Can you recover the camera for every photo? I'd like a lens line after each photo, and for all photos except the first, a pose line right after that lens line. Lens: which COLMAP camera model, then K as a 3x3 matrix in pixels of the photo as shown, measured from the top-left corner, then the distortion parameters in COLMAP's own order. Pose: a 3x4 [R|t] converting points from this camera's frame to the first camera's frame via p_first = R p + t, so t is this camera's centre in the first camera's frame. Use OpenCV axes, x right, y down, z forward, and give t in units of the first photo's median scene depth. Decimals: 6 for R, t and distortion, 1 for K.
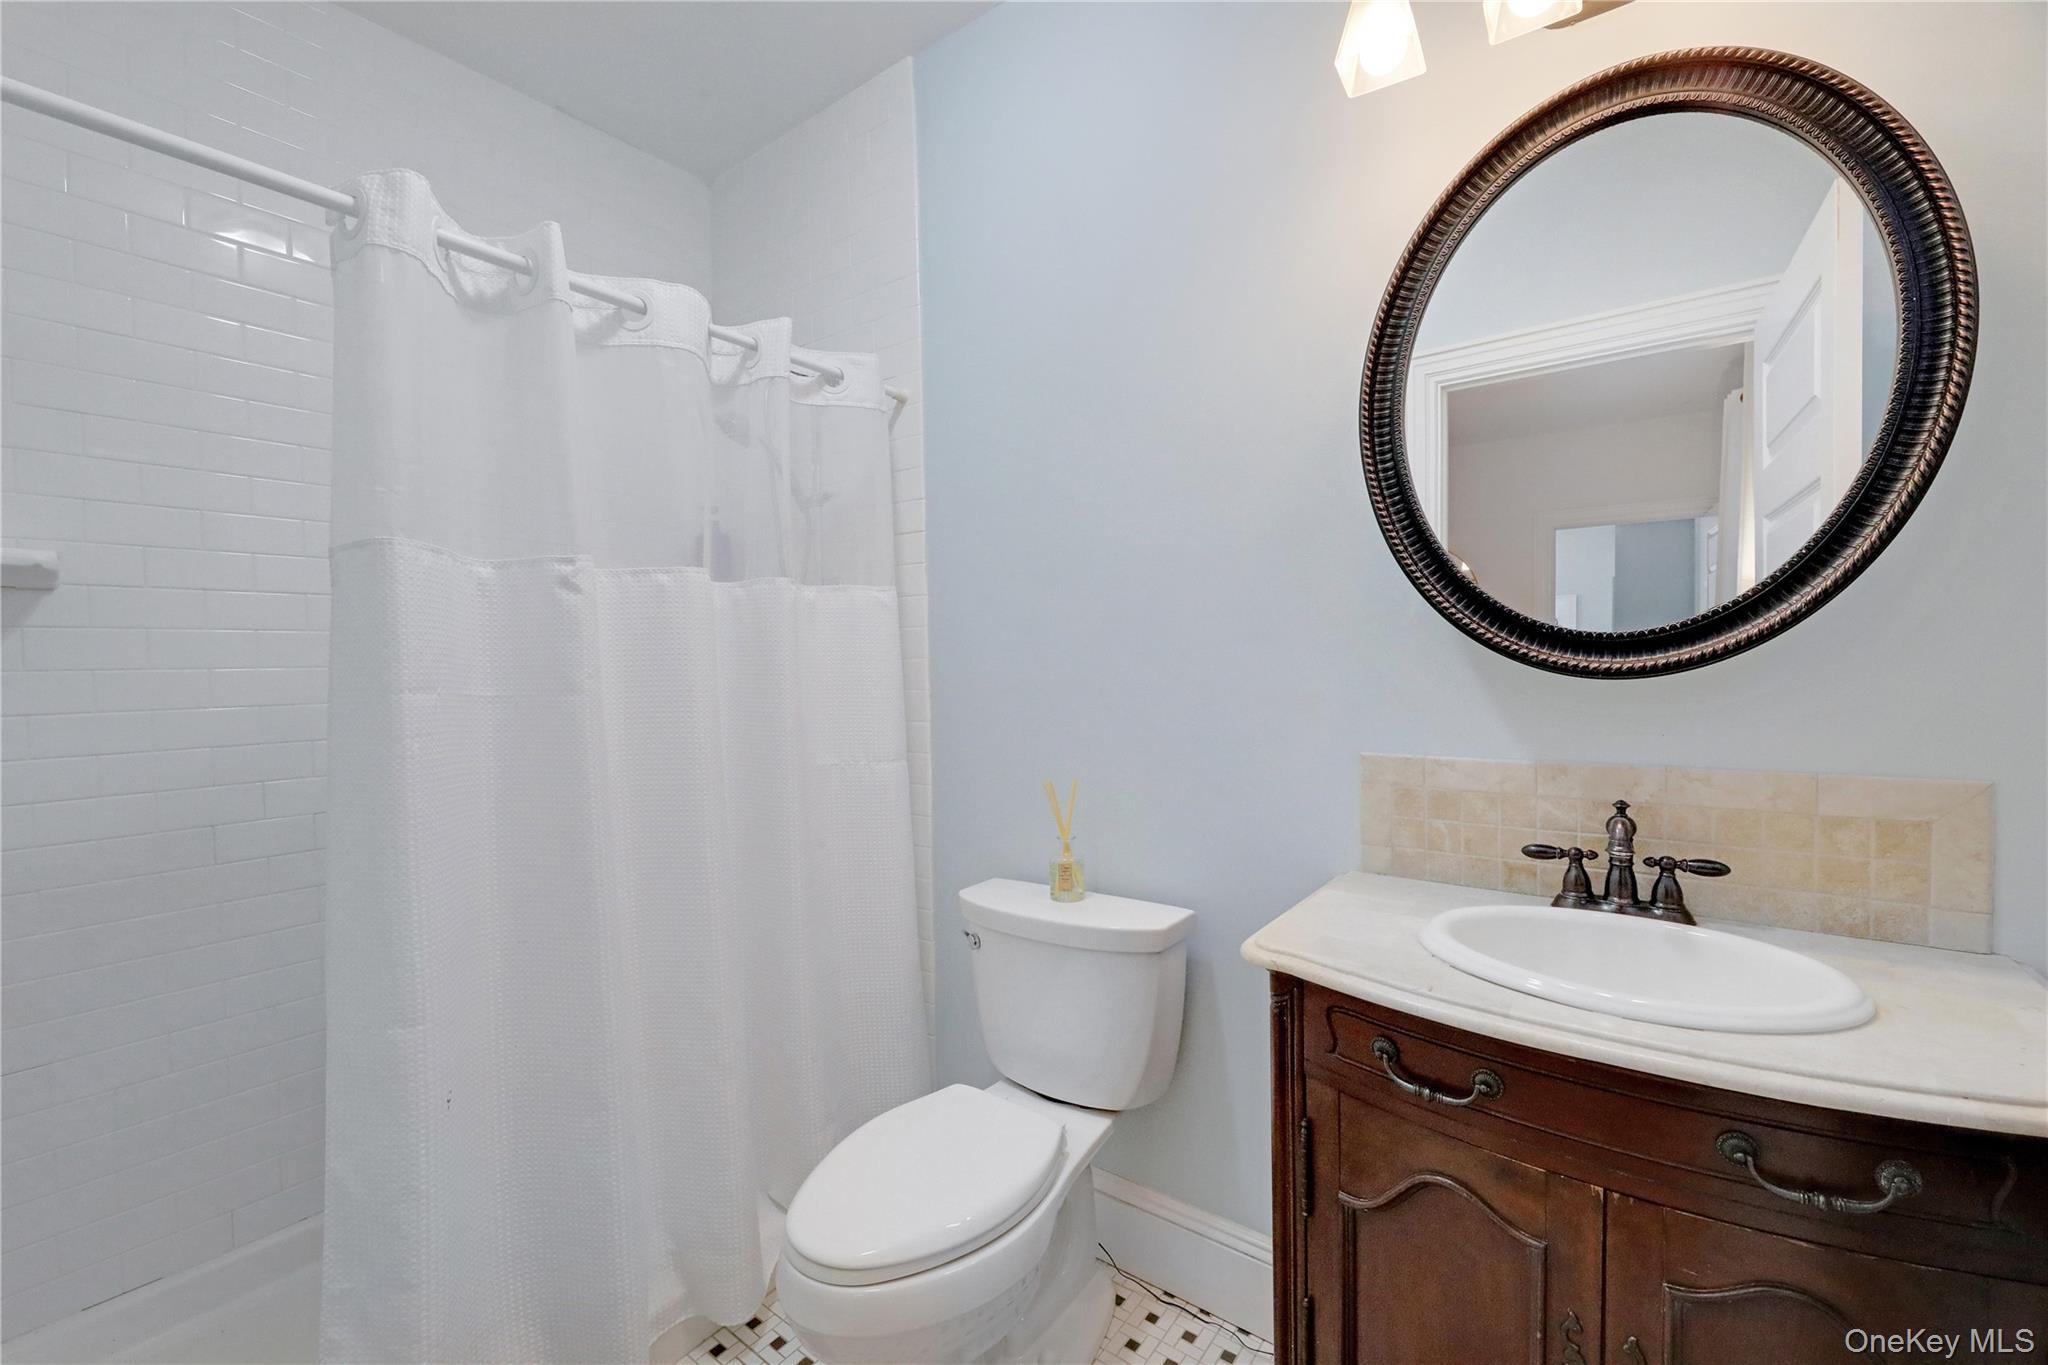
lens RADIAL K [[851.9, 0, 1016.2], [0, 851.9, 663.2], [0, 0, 1]] dist [-0.001818, -0.000644]
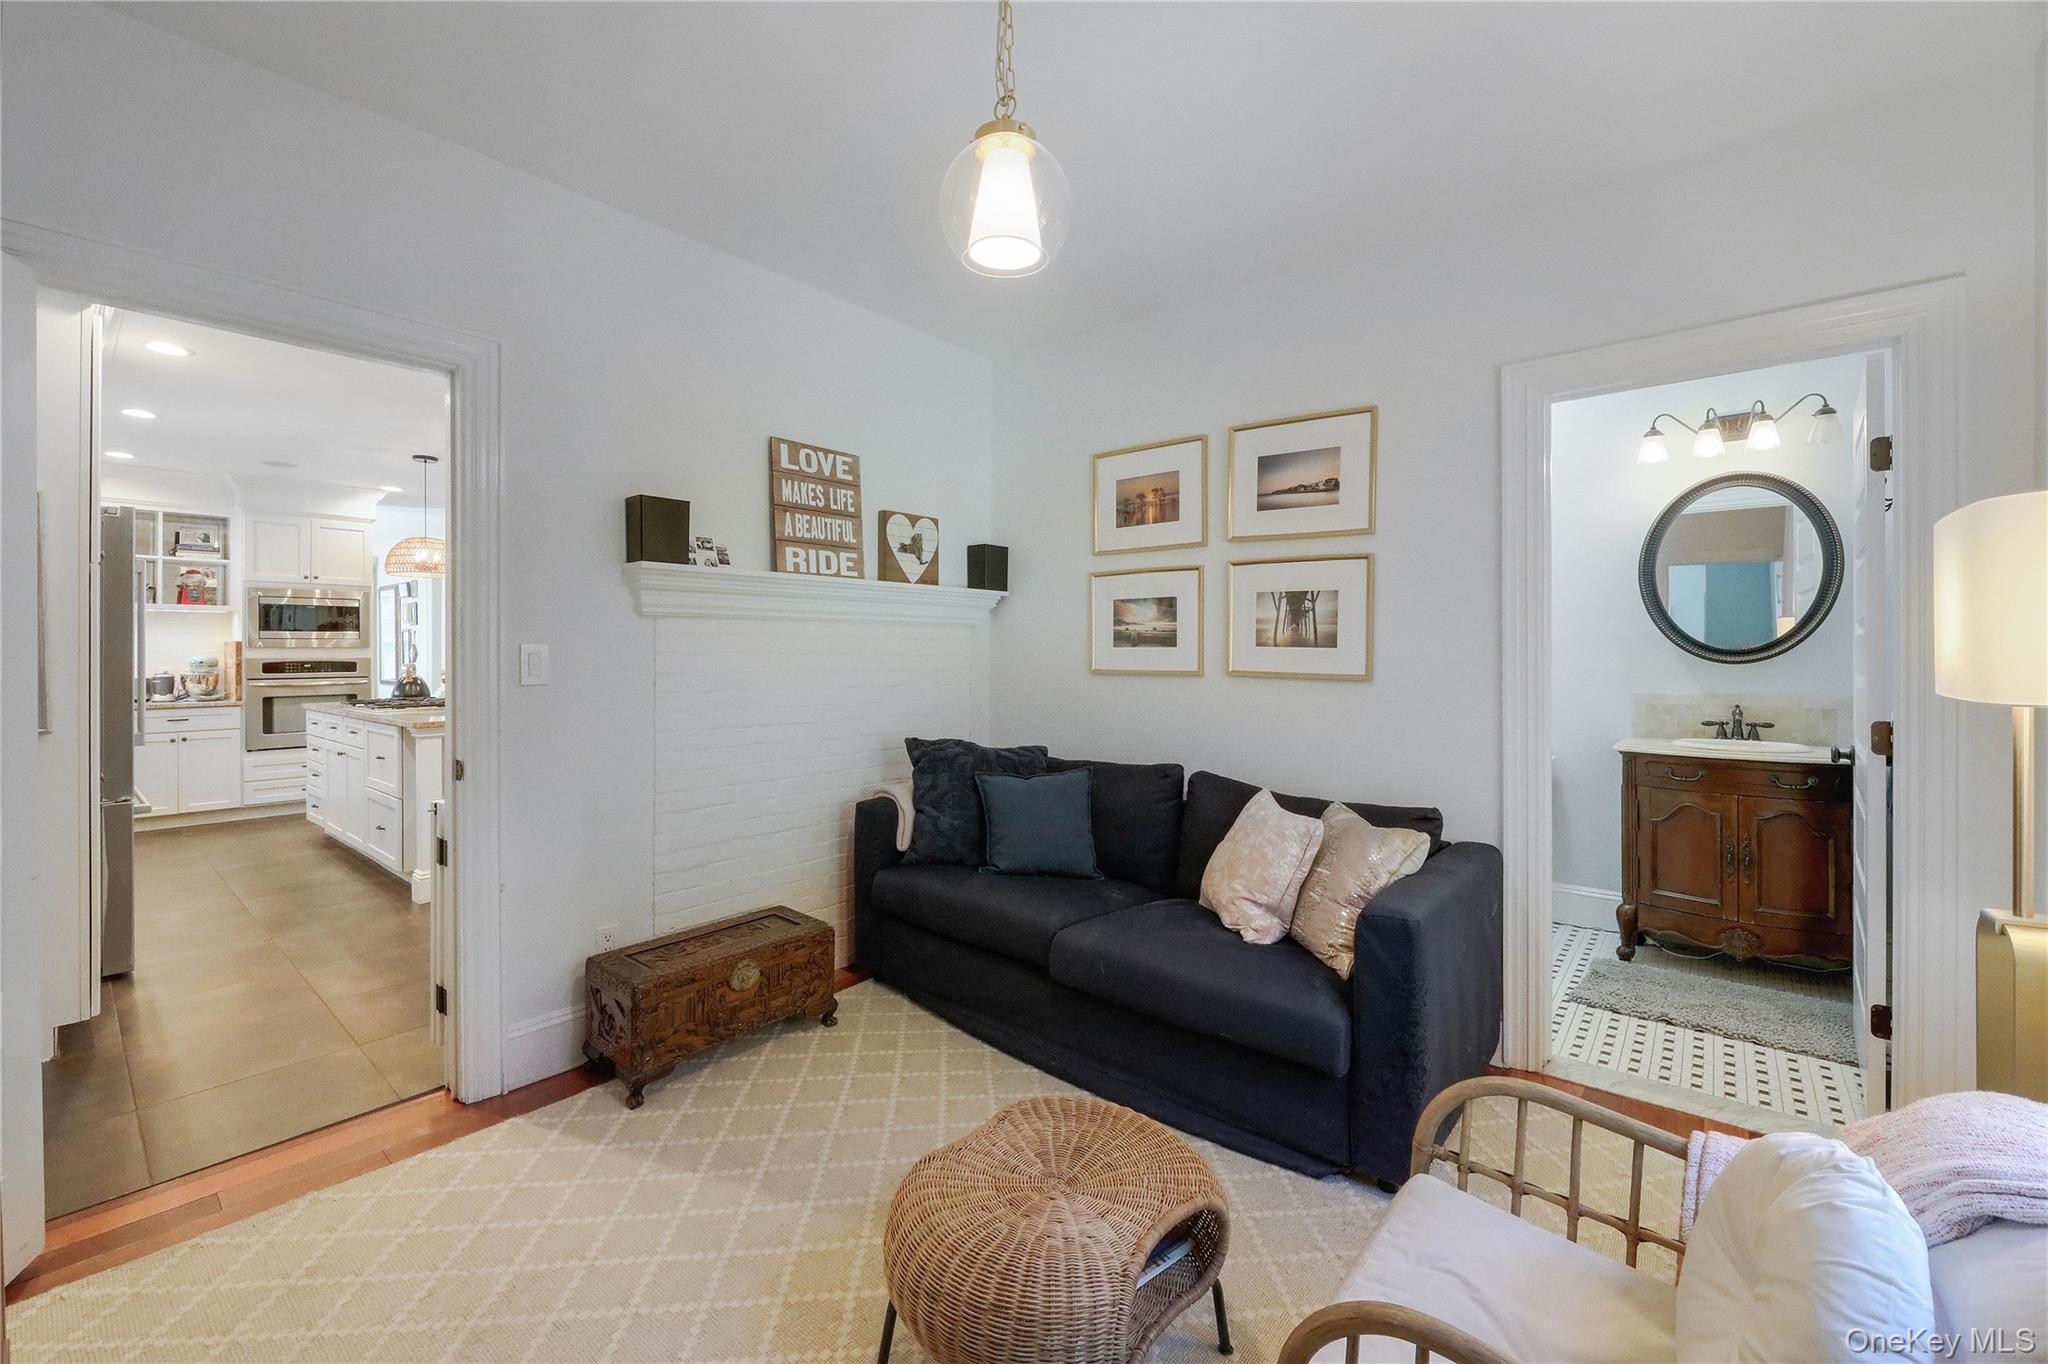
lens RADIAL K [[851.9, 0, 1016.2], [0, 851.9, 662.7], [0, 0, 1]] dist [-0.001818, -0.000644]
pose [[0.998532, -0.002110, -0.054128, -1.721824], [0.002693, 0.999939, 0.010711, -0.027349], [0.054102, -0.010841, 0.998477, -2.202385]]
